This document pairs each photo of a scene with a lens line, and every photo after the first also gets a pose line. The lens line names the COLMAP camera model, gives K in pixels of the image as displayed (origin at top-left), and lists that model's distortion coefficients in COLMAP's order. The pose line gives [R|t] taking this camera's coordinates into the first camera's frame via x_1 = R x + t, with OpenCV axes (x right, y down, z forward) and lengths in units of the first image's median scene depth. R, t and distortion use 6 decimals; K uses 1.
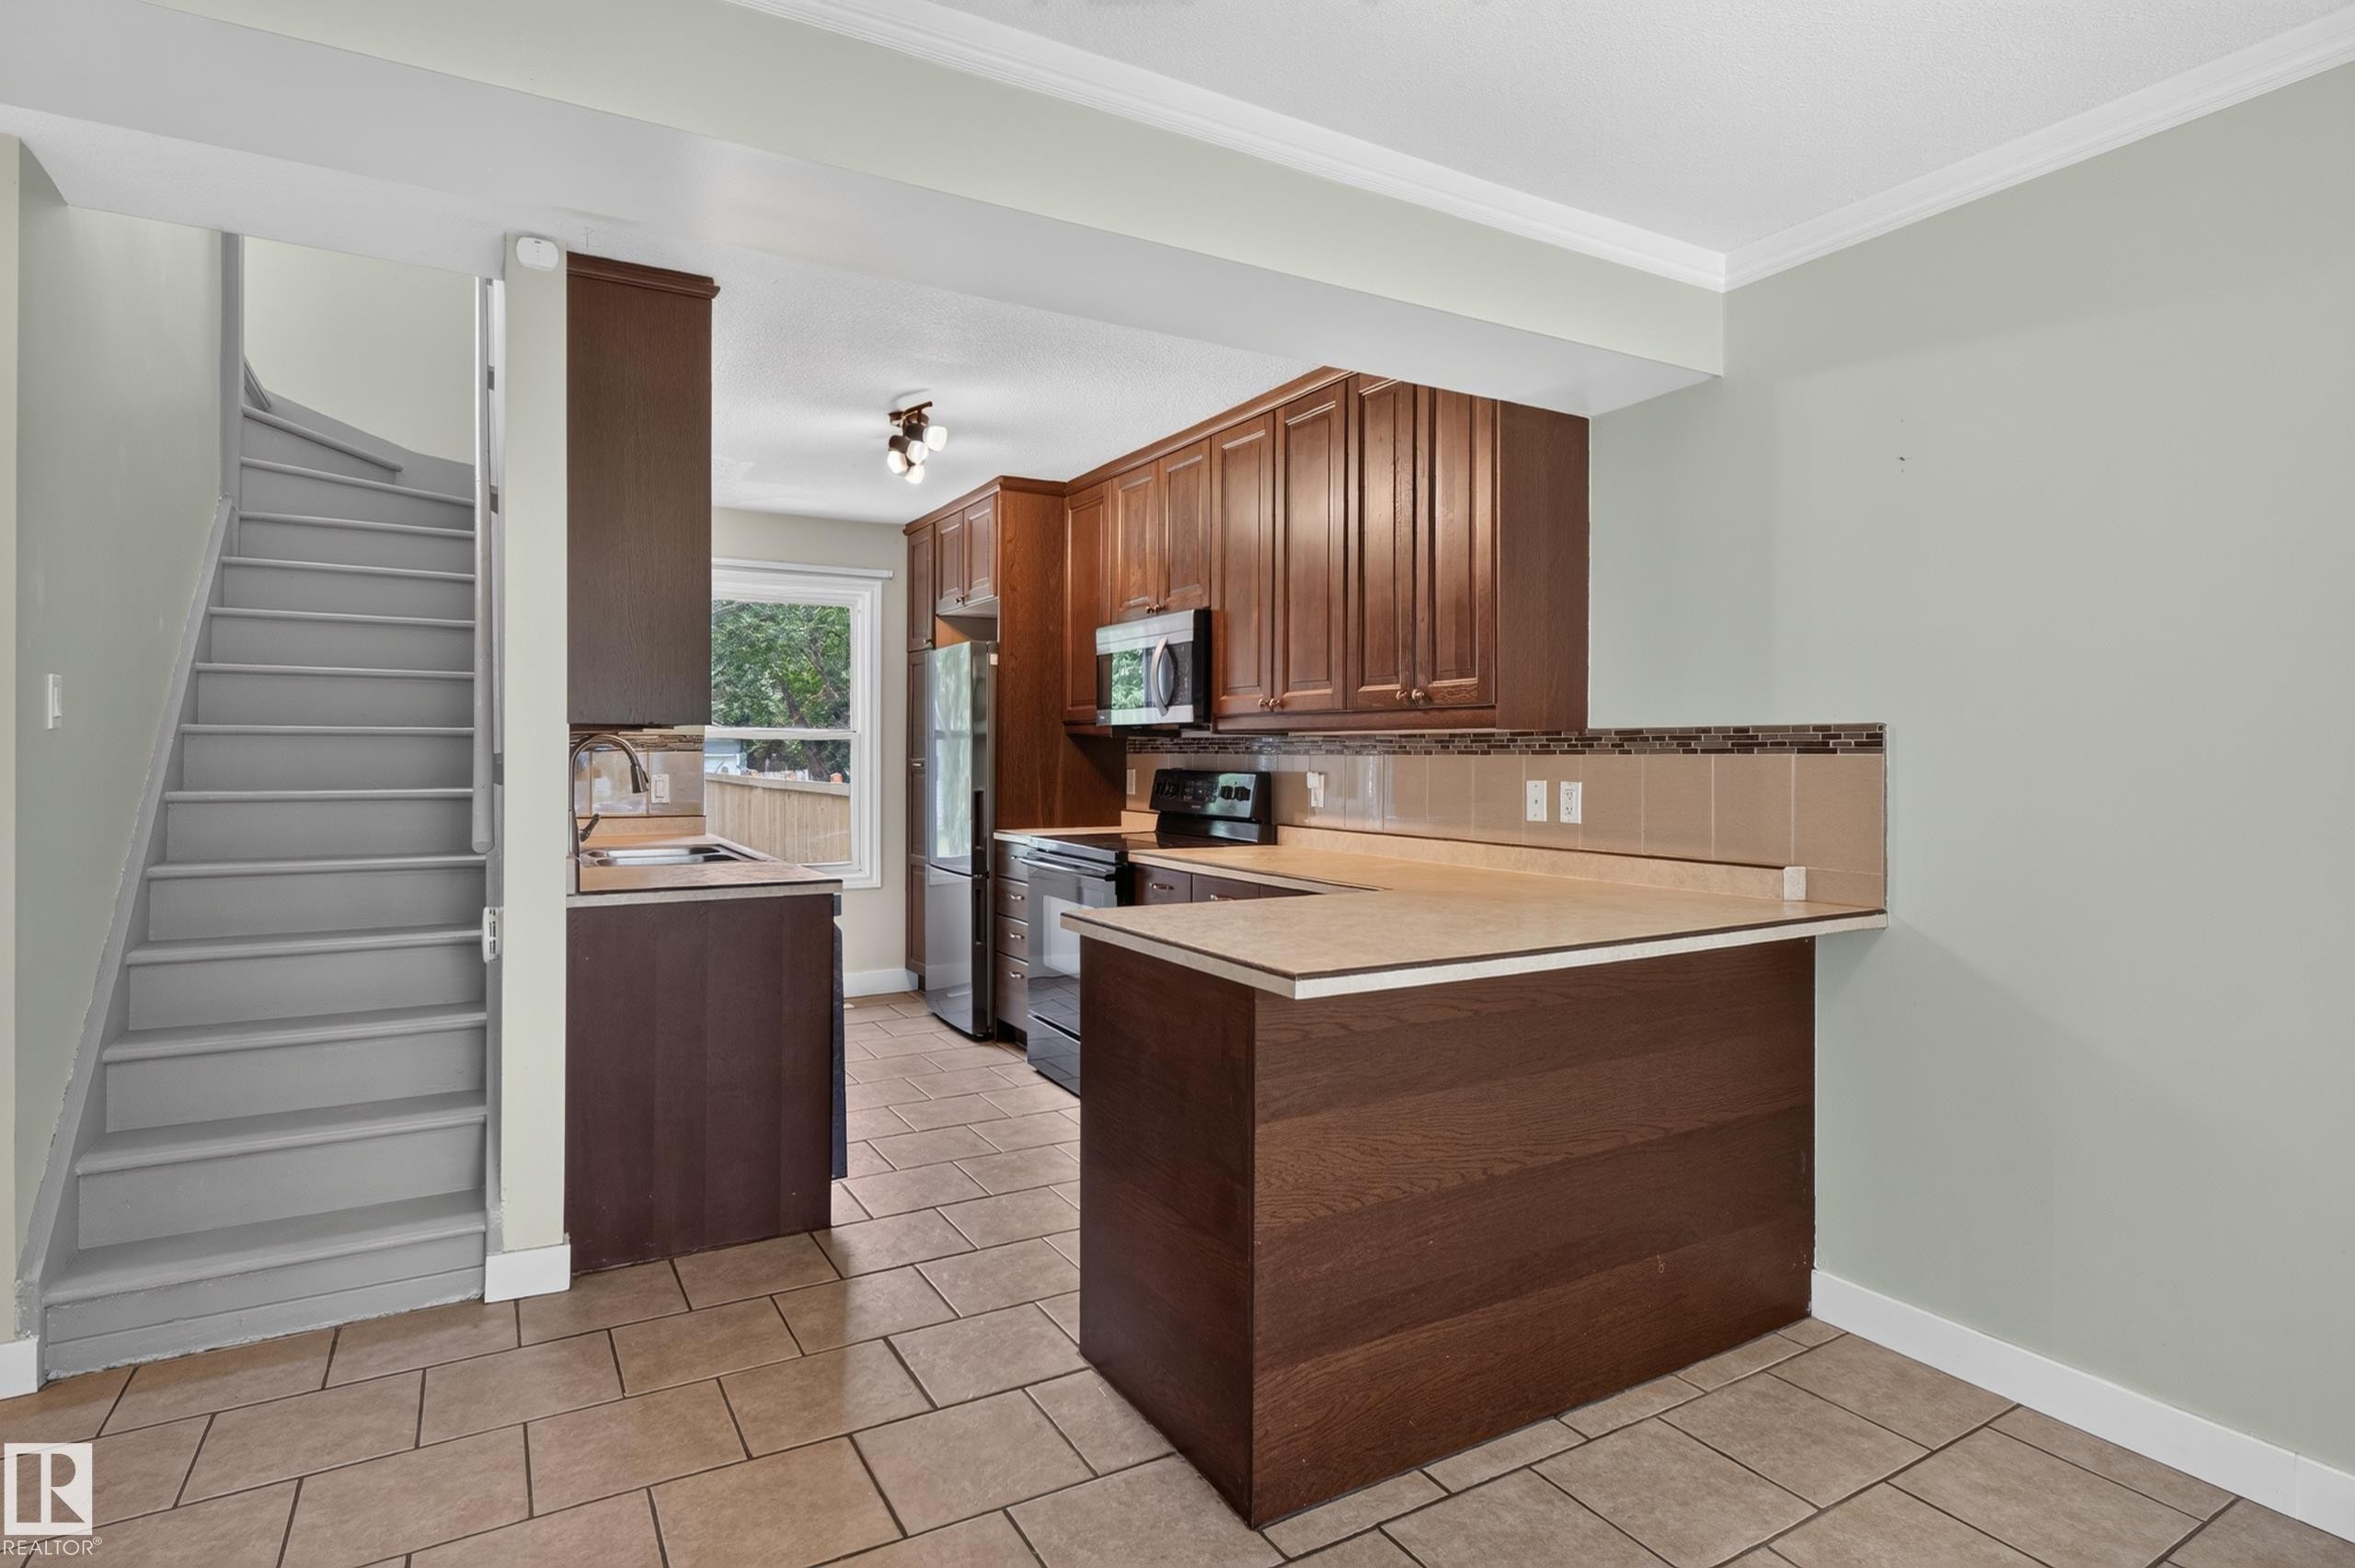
lens RADIAL K [[1213.3, 0, 1182.1], [0, 1213.3, 763.1], [0, 0, 1]] dist [-0.005236, 0.002118]
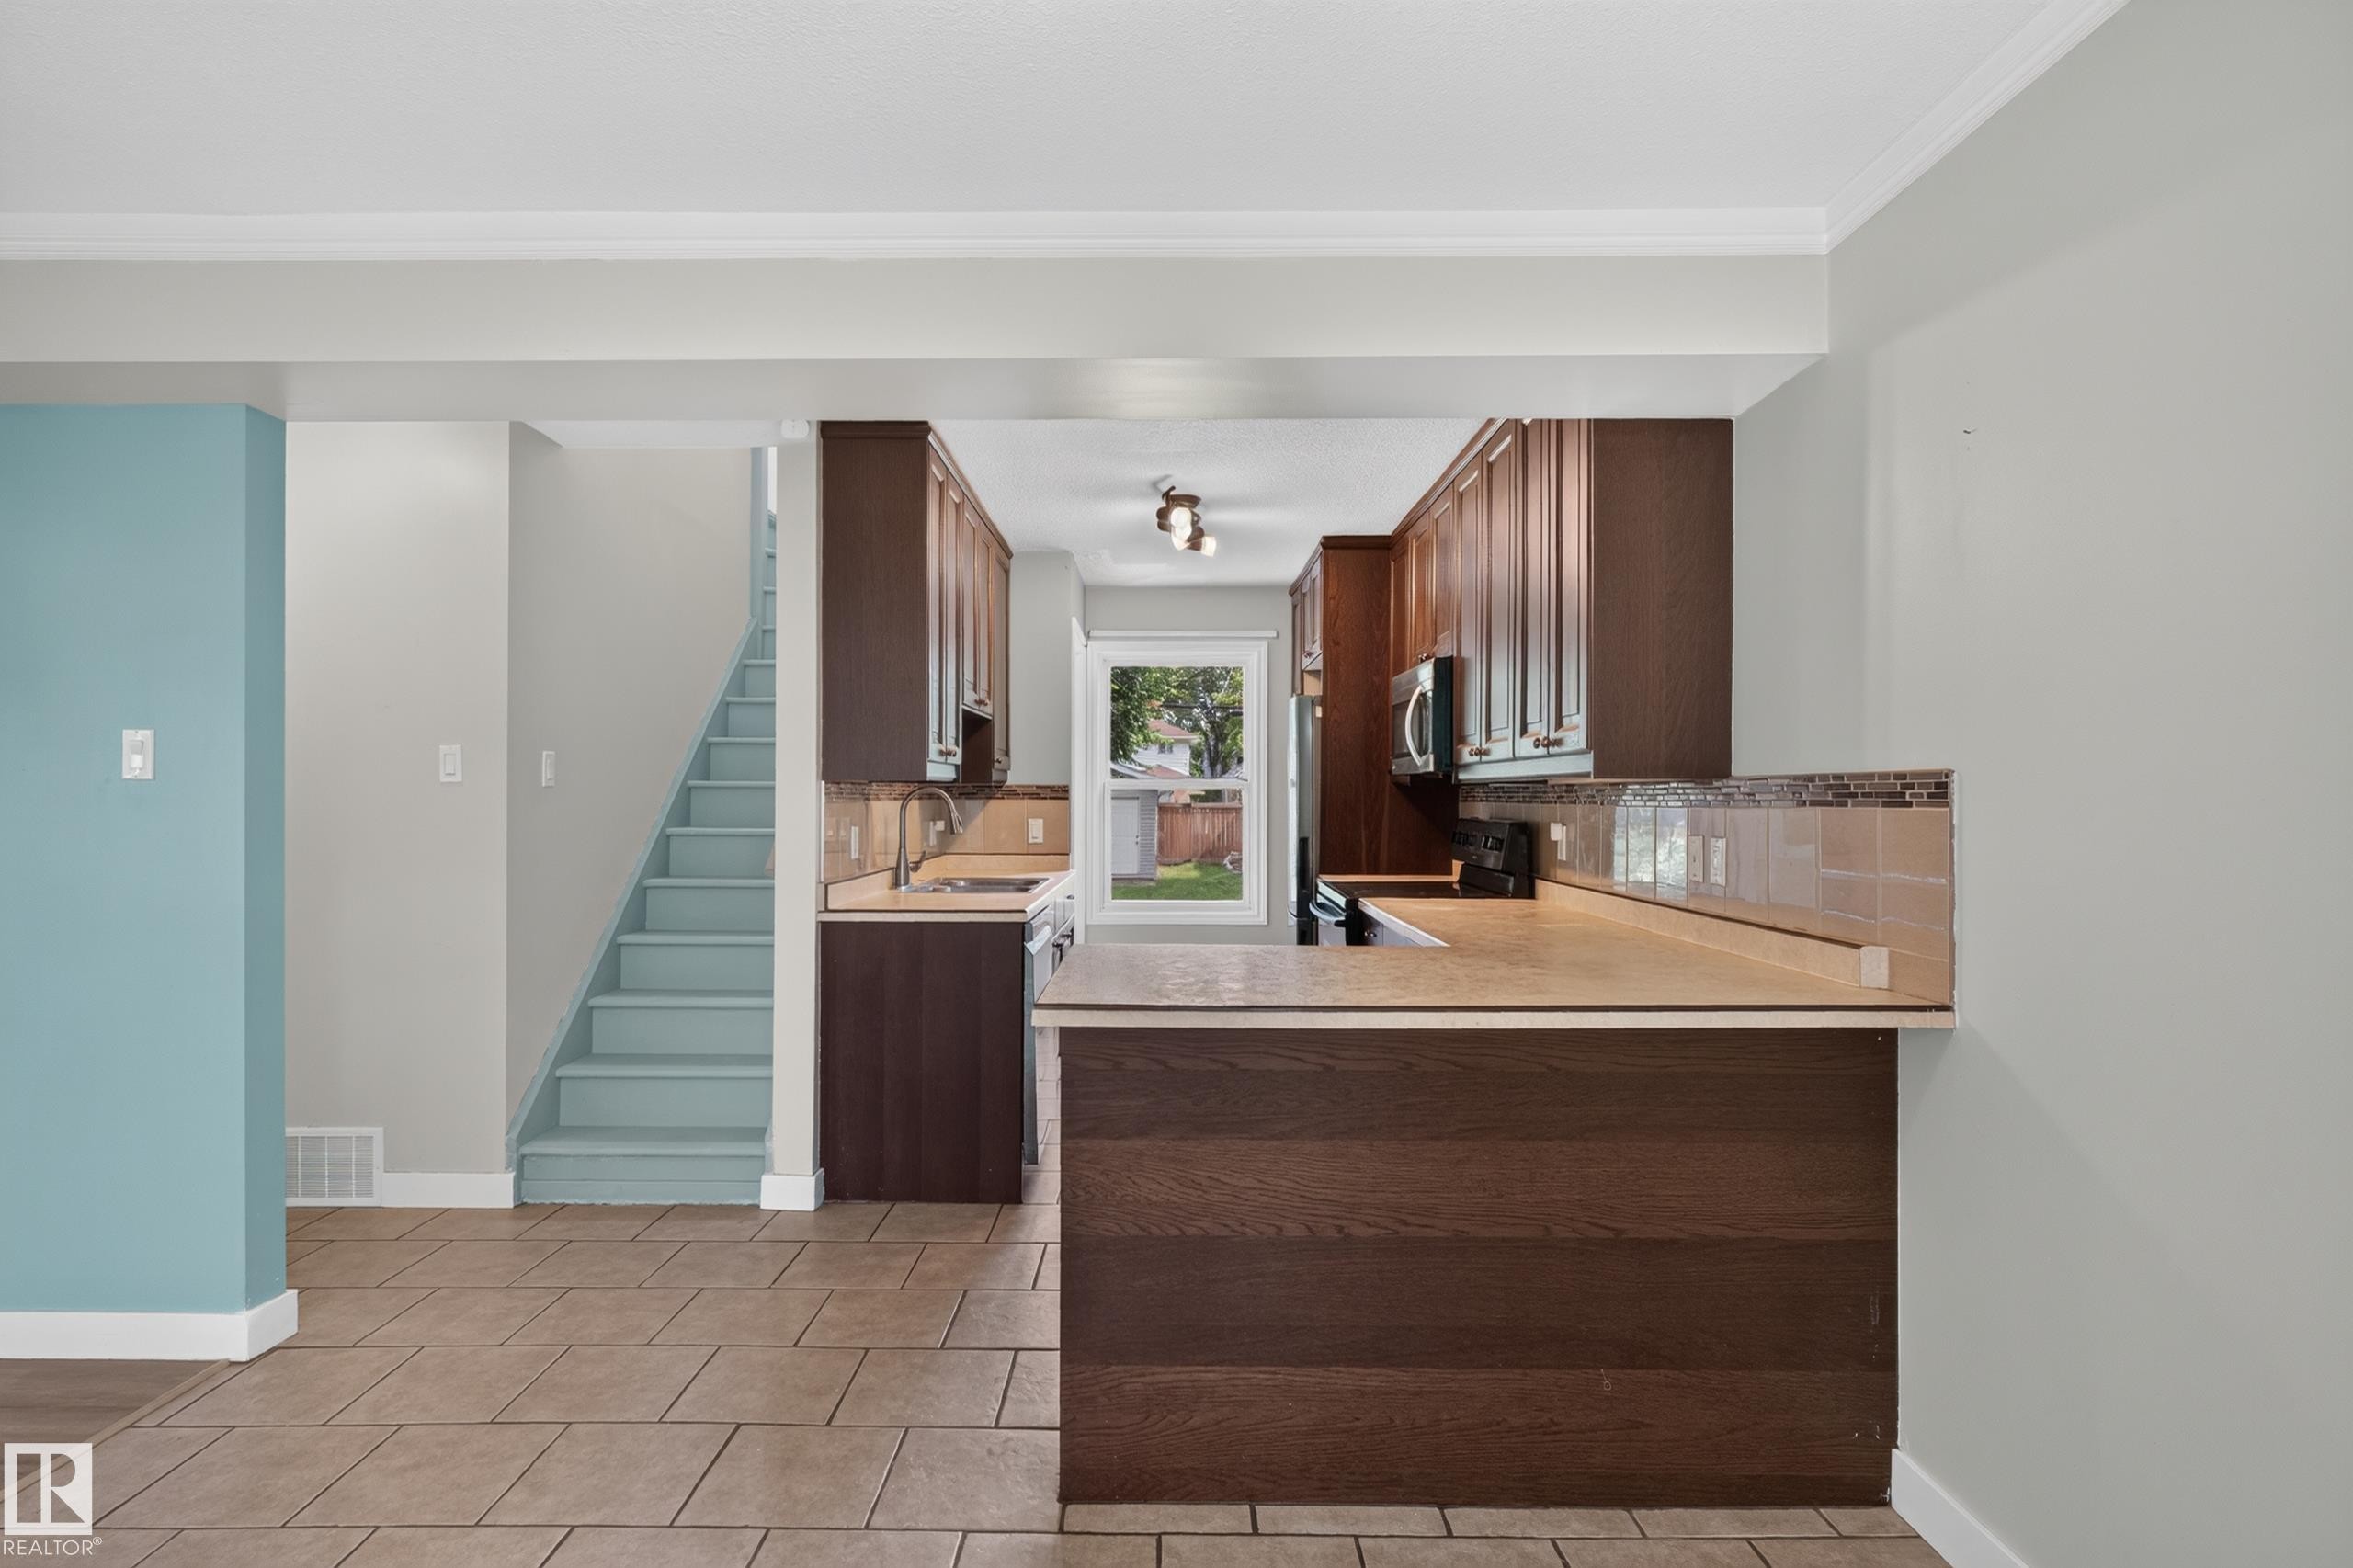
lens RADIAL K [[1212.4, 0, 1170.7], [0, 1212.4, 801.9], [0, 0, 1]] dist [-0.005236, 0.002118]
pose [[0.862737, 0.002062, -0.505649, 0.507989], [-0.004504, 0.999983, -0.003607, -0.006292], [0.505633, 0.005389, 0.862732, 0.060942]]
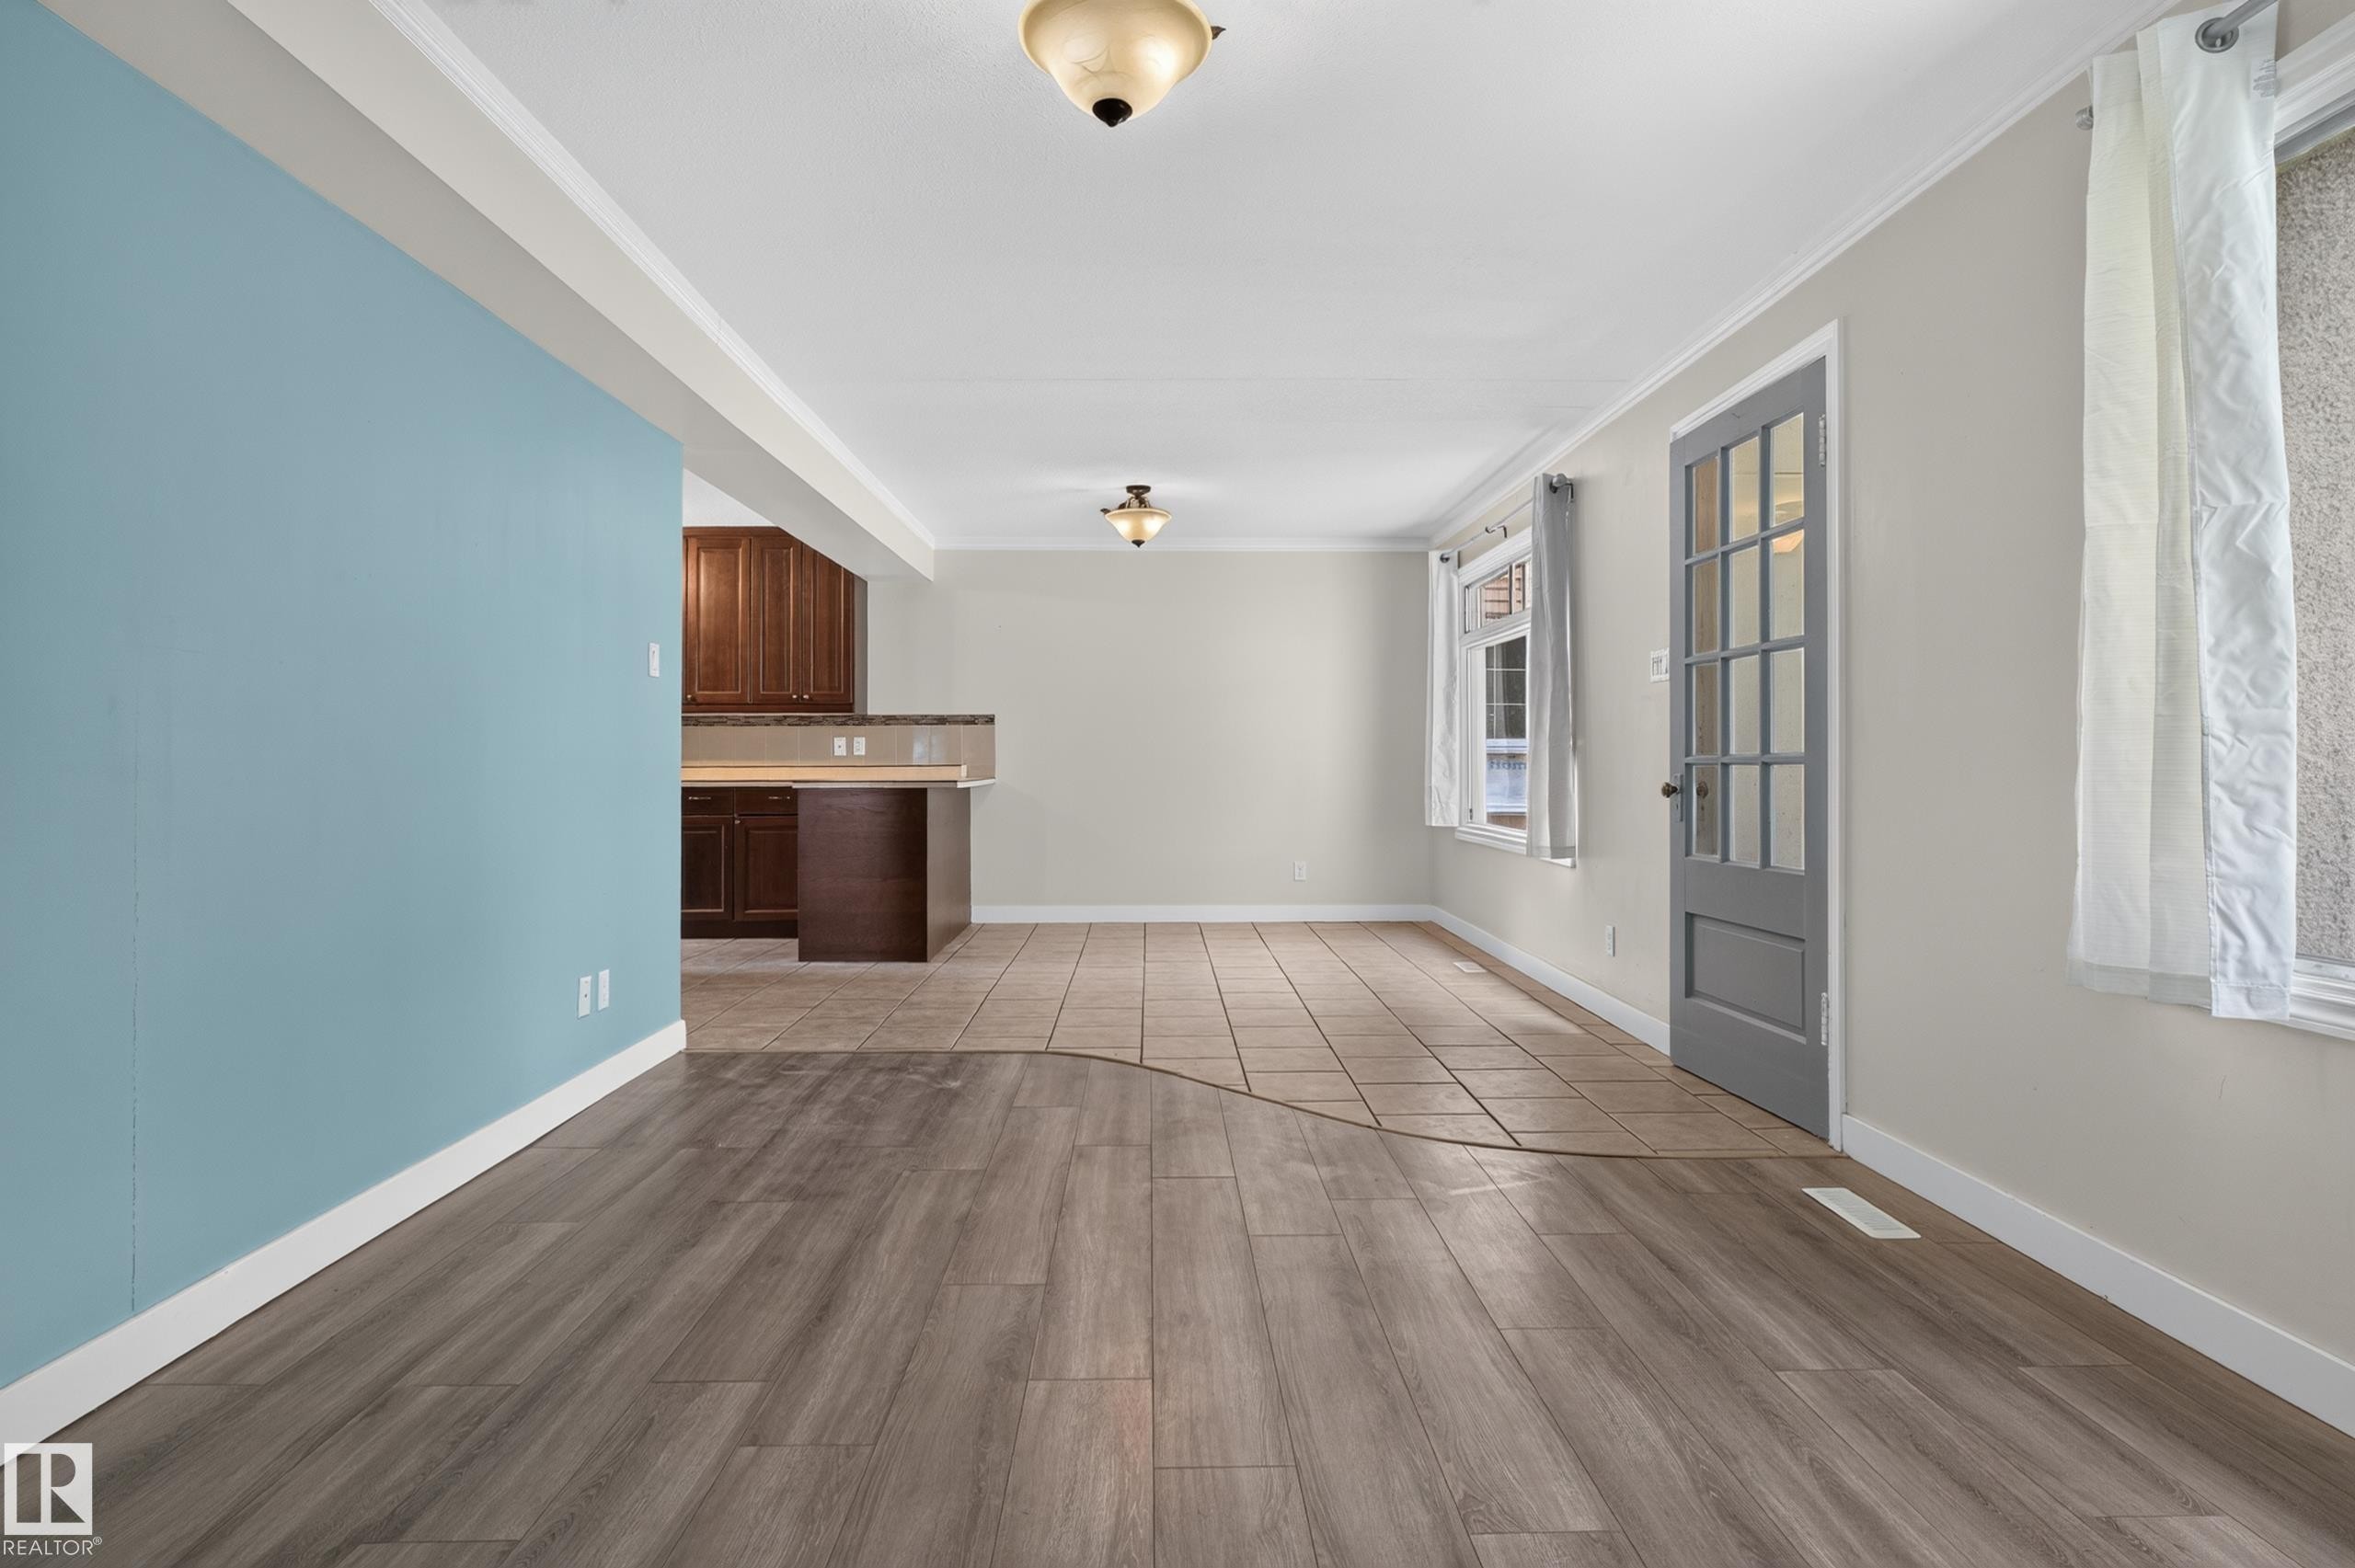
lens RADIAL K [[1213.3, 0, 1176.7], [0, 1213.3, 779.0], [0, 0, 1]] dist [-0.005236, 0.002118]
pose [[0.483065, -0.000975, 0.875584, -1.702107], [0.012926, 0.999898, -0.006018, 0.139965], [-0.875489, 0.014225, 0.483029, -0.777124]]
